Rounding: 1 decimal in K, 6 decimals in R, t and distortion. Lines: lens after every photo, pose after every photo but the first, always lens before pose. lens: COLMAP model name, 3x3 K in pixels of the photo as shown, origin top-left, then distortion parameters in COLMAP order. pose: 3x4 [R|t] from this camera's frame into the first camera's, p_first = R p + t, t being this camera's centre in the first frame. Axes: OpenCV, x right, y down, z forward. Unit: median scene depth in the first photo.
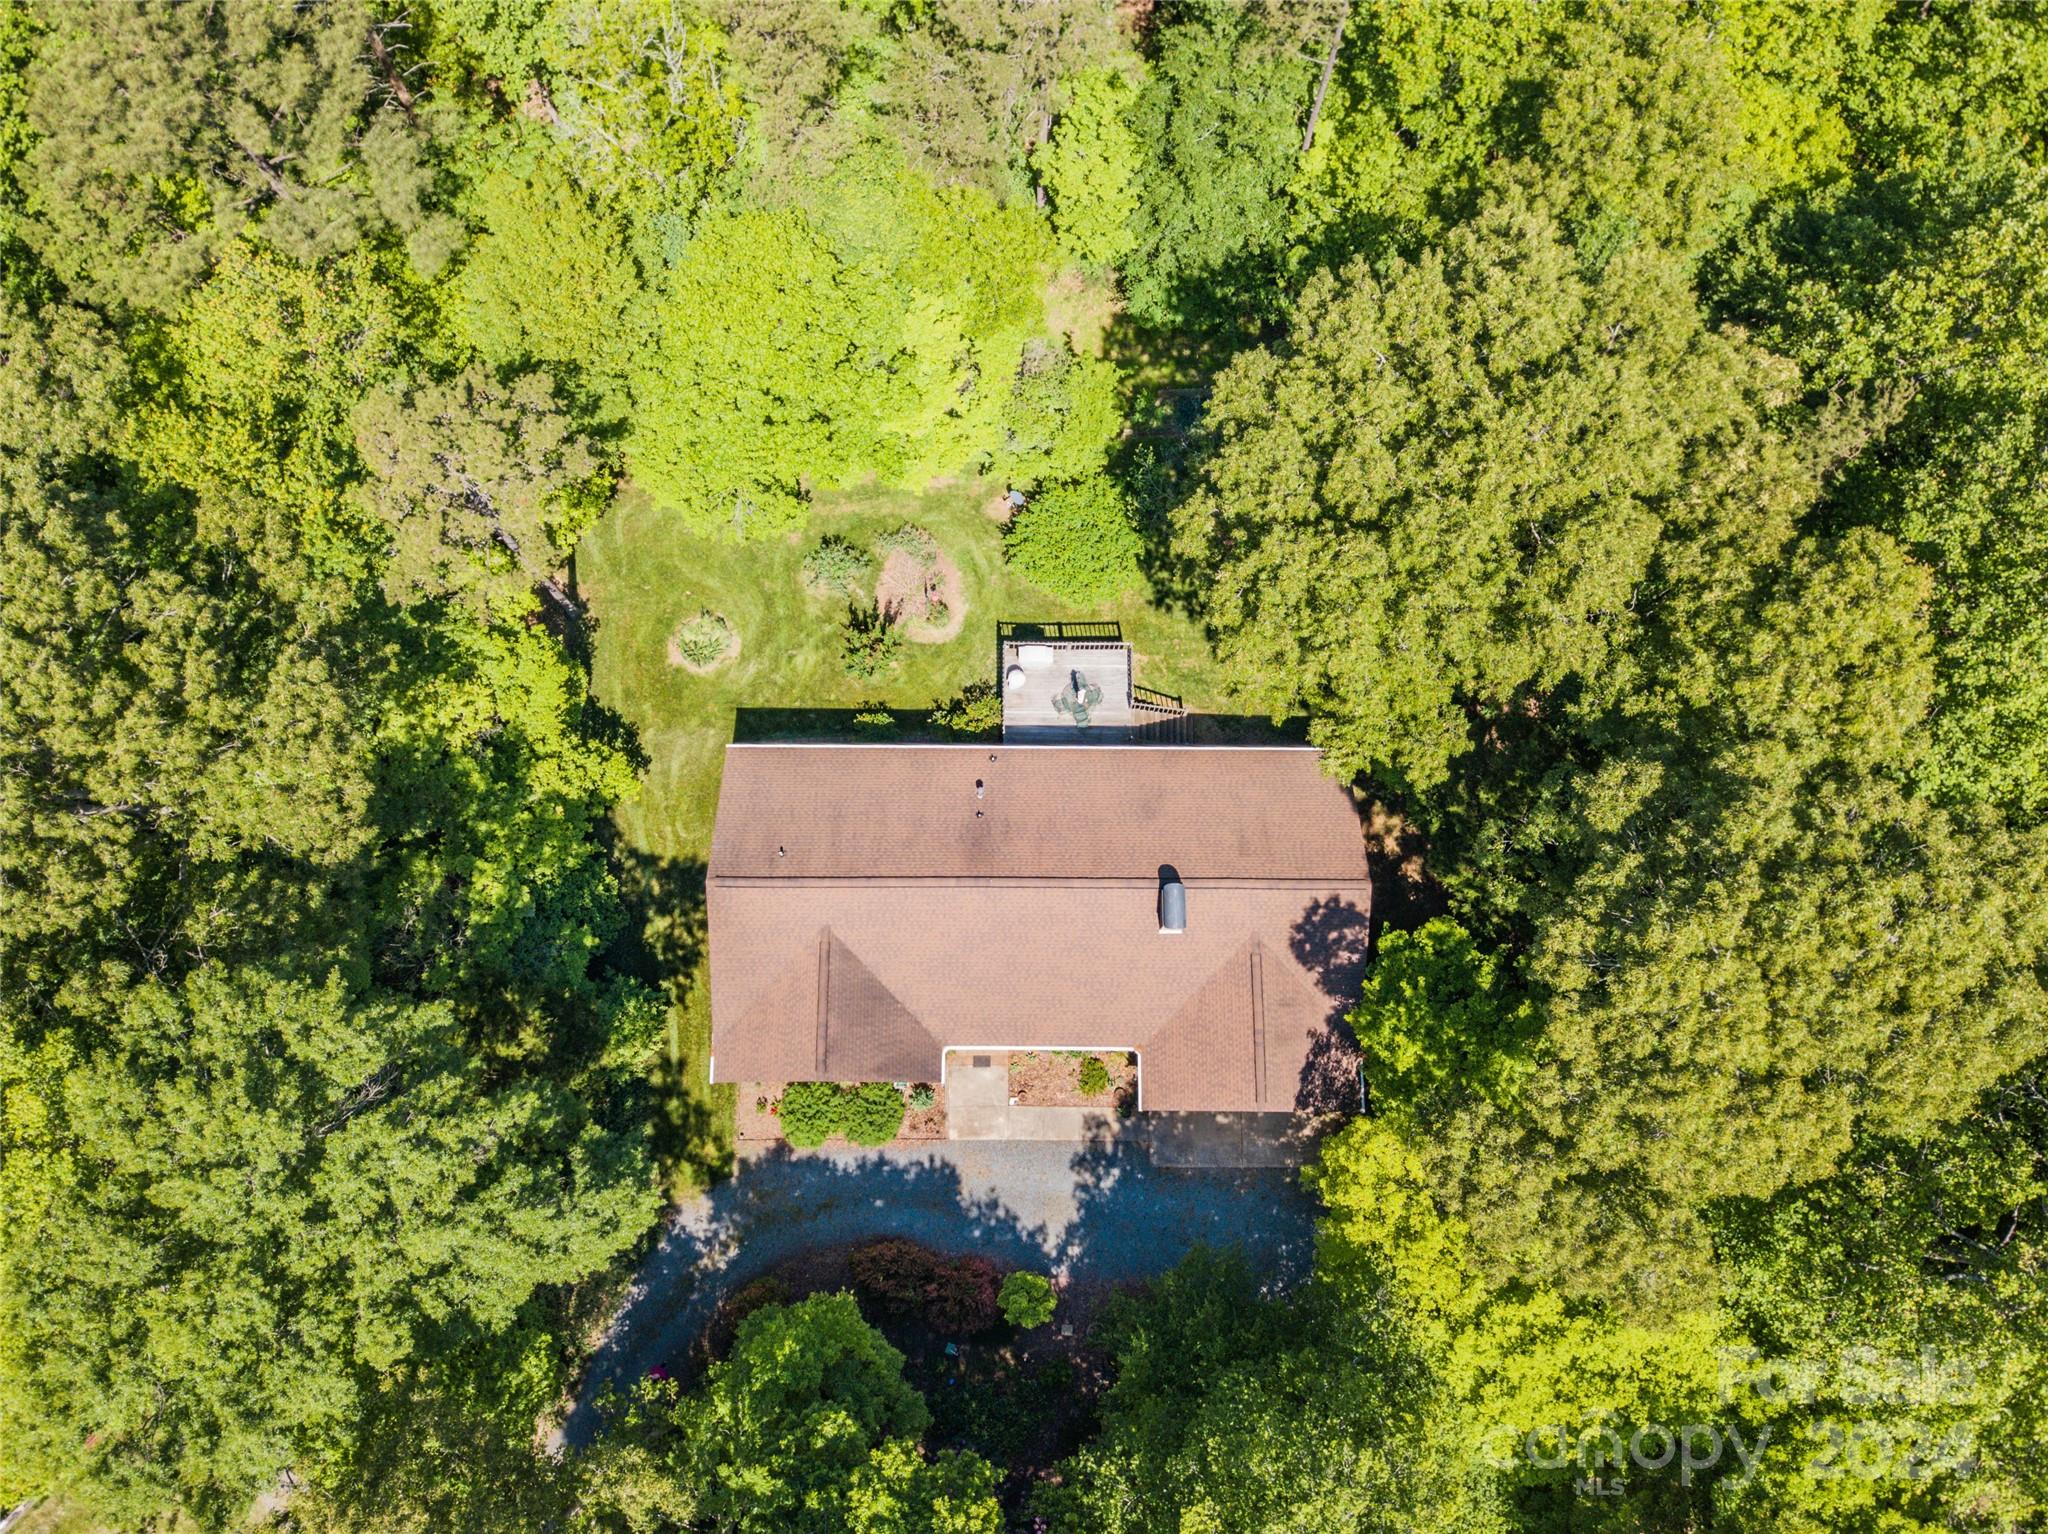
lens RADIAL K [[1650.0, 0, 1027.1], [0, 1650.0, 767.1], [0, 0, 1]] dist [0.040052, -0.030136]
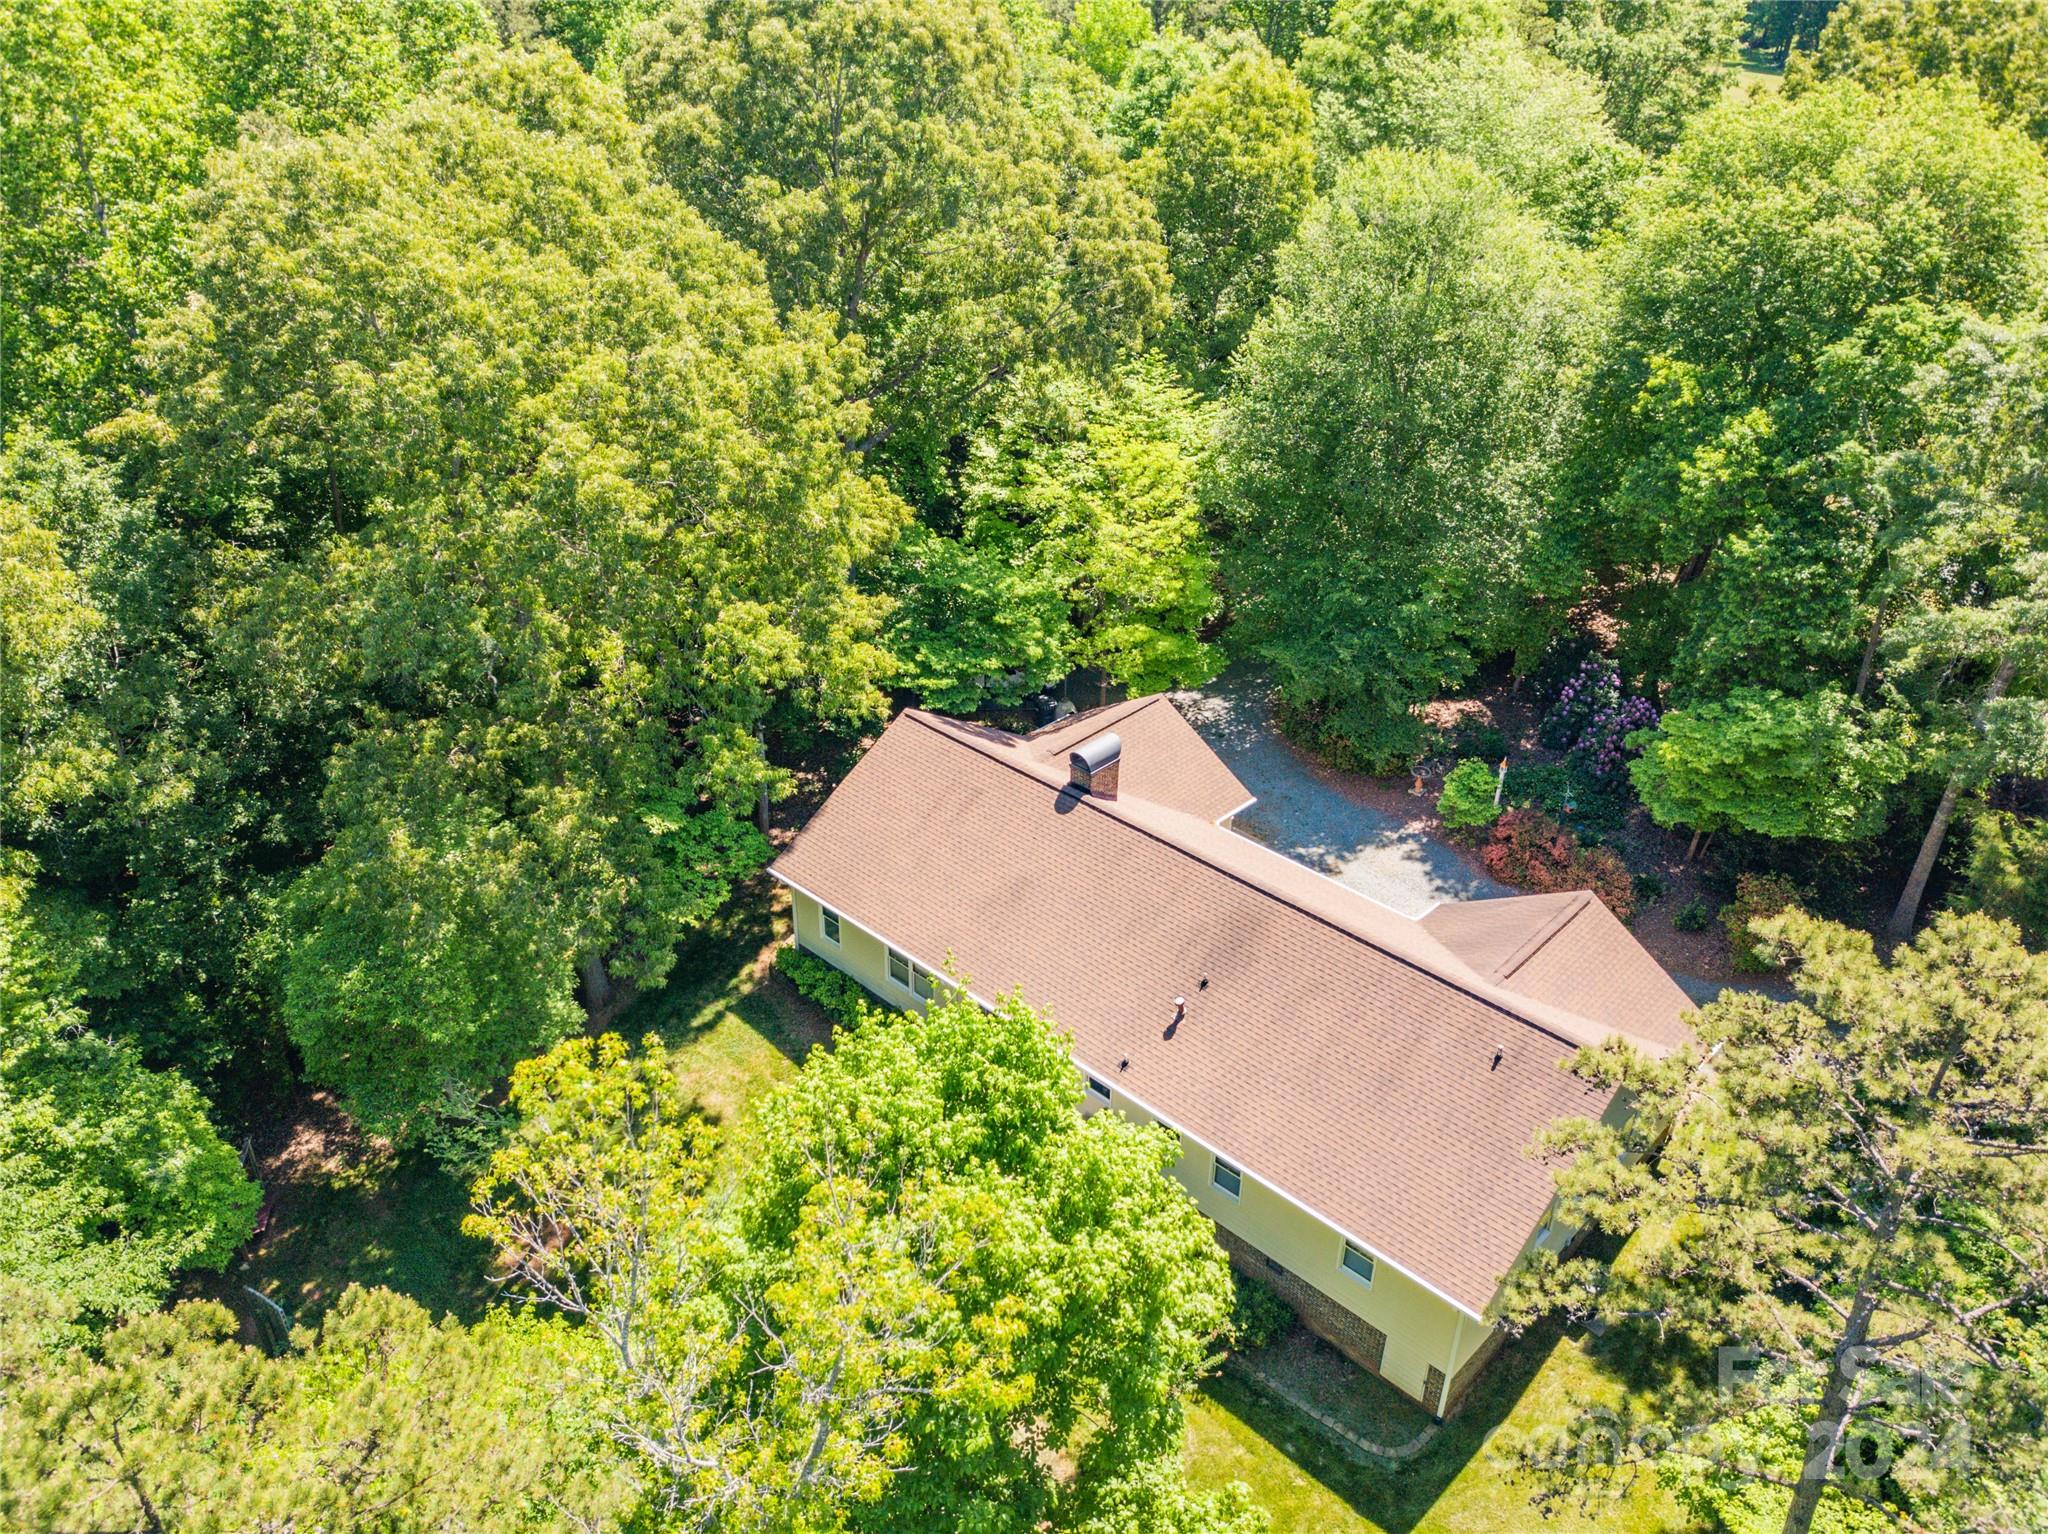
lens RADIAL K [[1549.3, 0, 1040.3], [0, 1549.3, 780.2], [0, 0, 1]] dist [0.015836, -0.010996]
pose [[-0.732612, -0.376387, 0.567110, -0.319193], [0.657622, -0.176537, 0.732372, -0.480362], [-0.175539, 0.909488, 0.376853, 0.708474]]
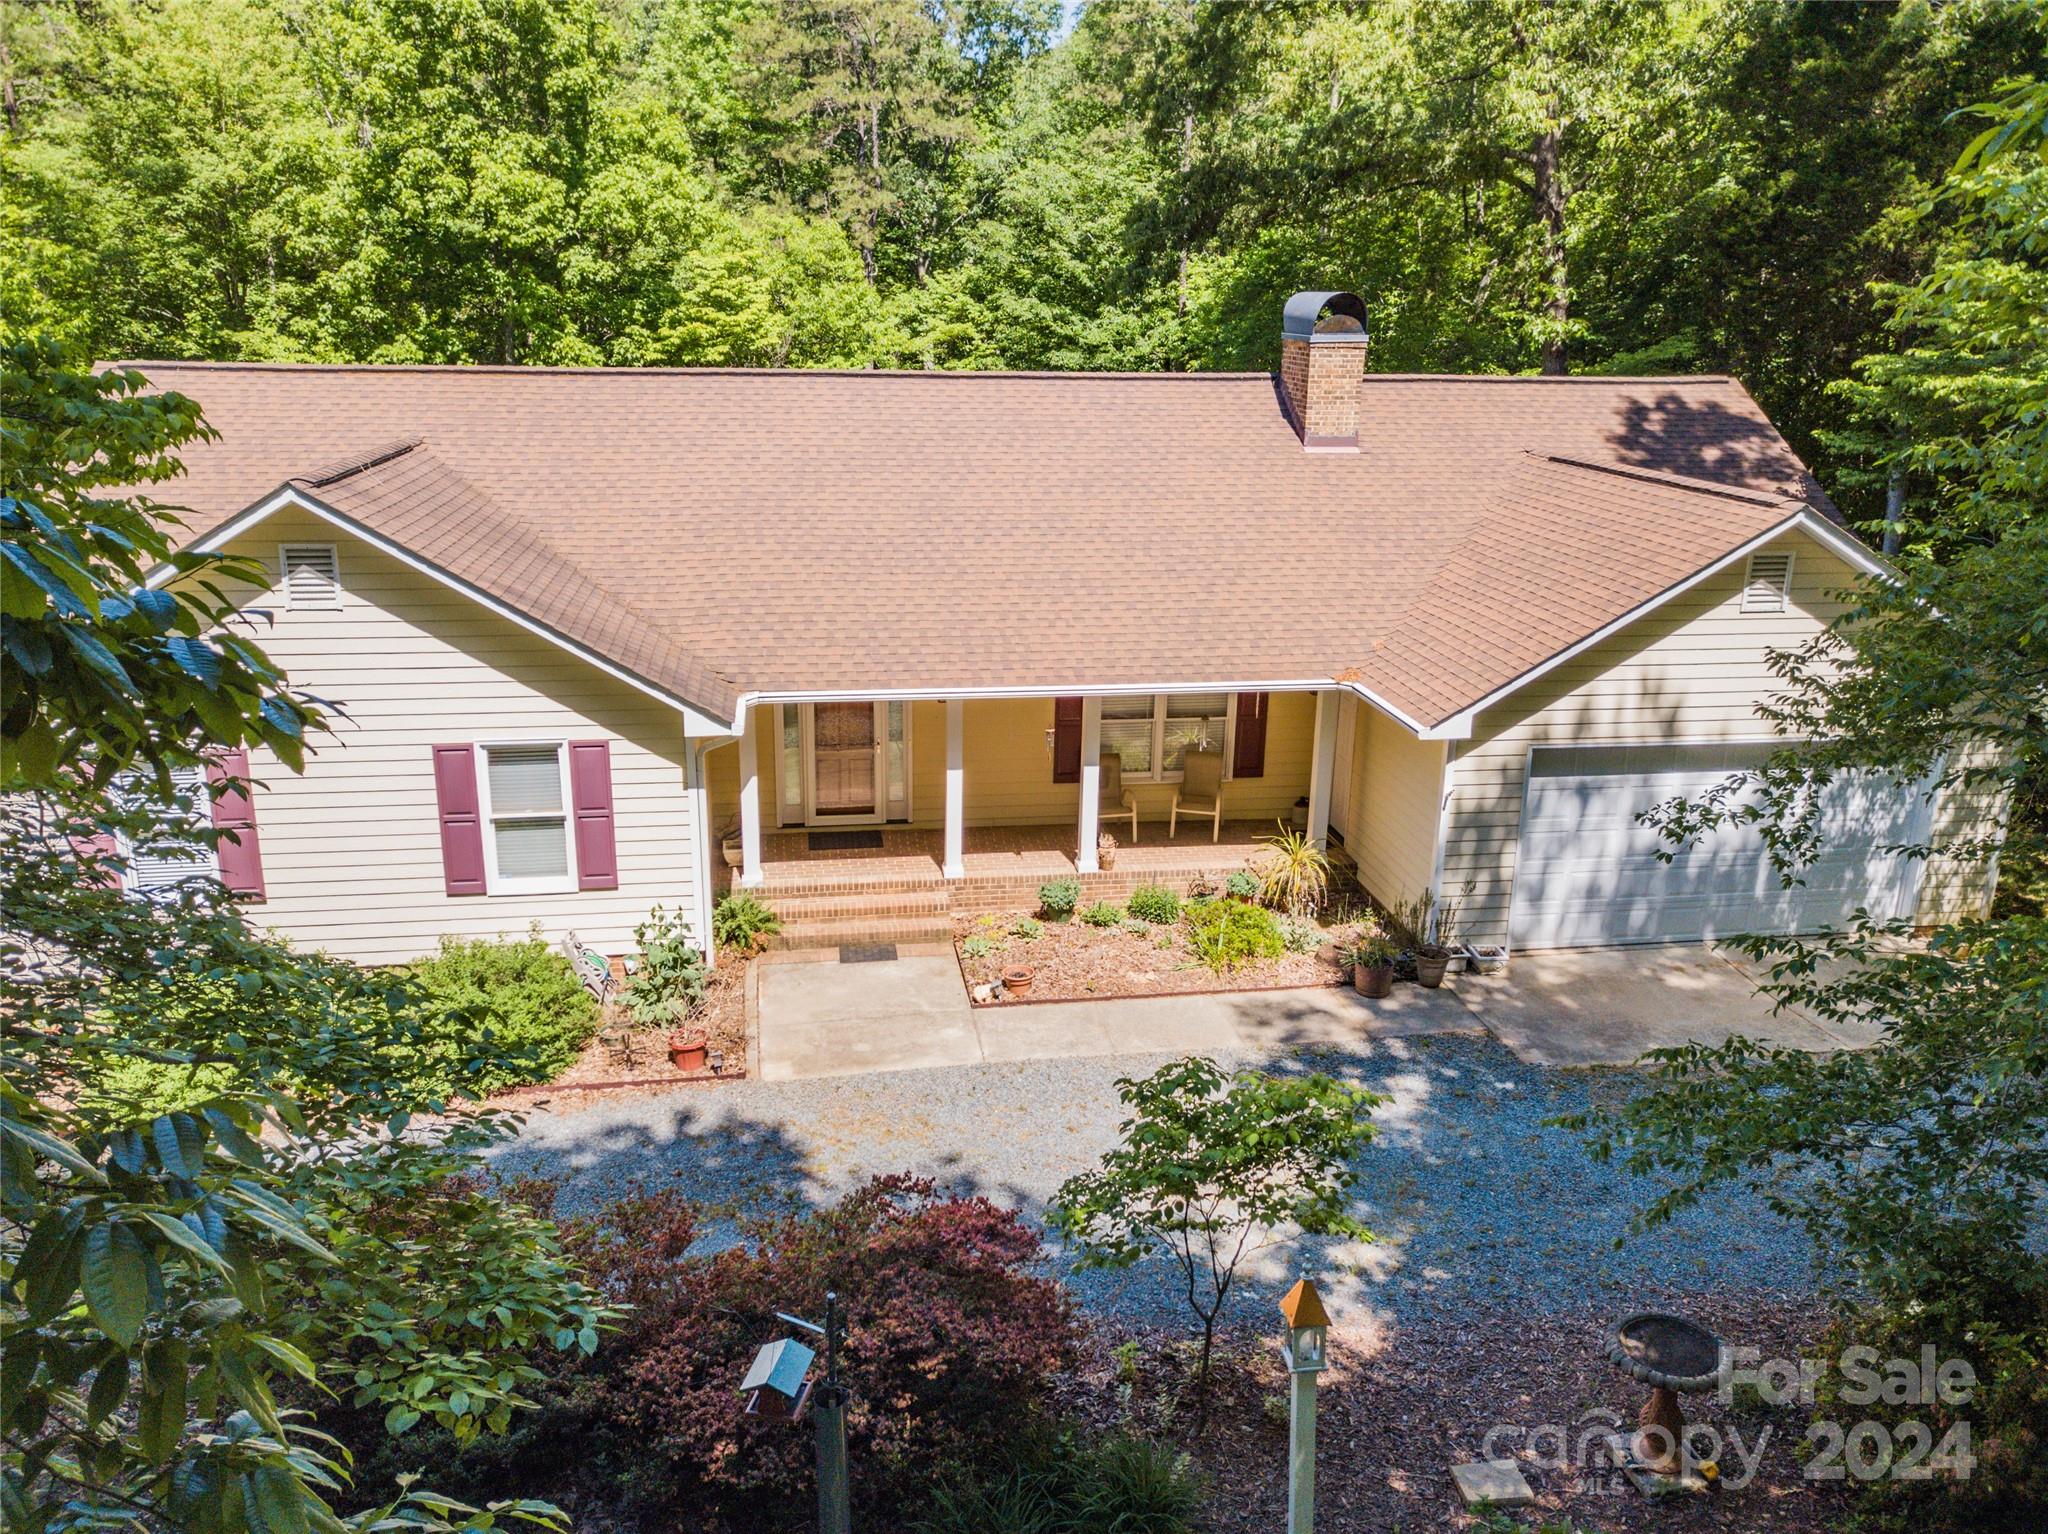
lens RADIAL K [[1549.3, 0, 1029.7], [0, 1549.3, 763.3], [0, 0, 1]] dist [0.015836, -0.010996]
pose [[0.987369, -0.043898, 0.152233, -0.042012], [0.154134, 0.488528, -0.858826, 0.441741], [-0.036669, 0.871443, 0.489124, 0.886392]]
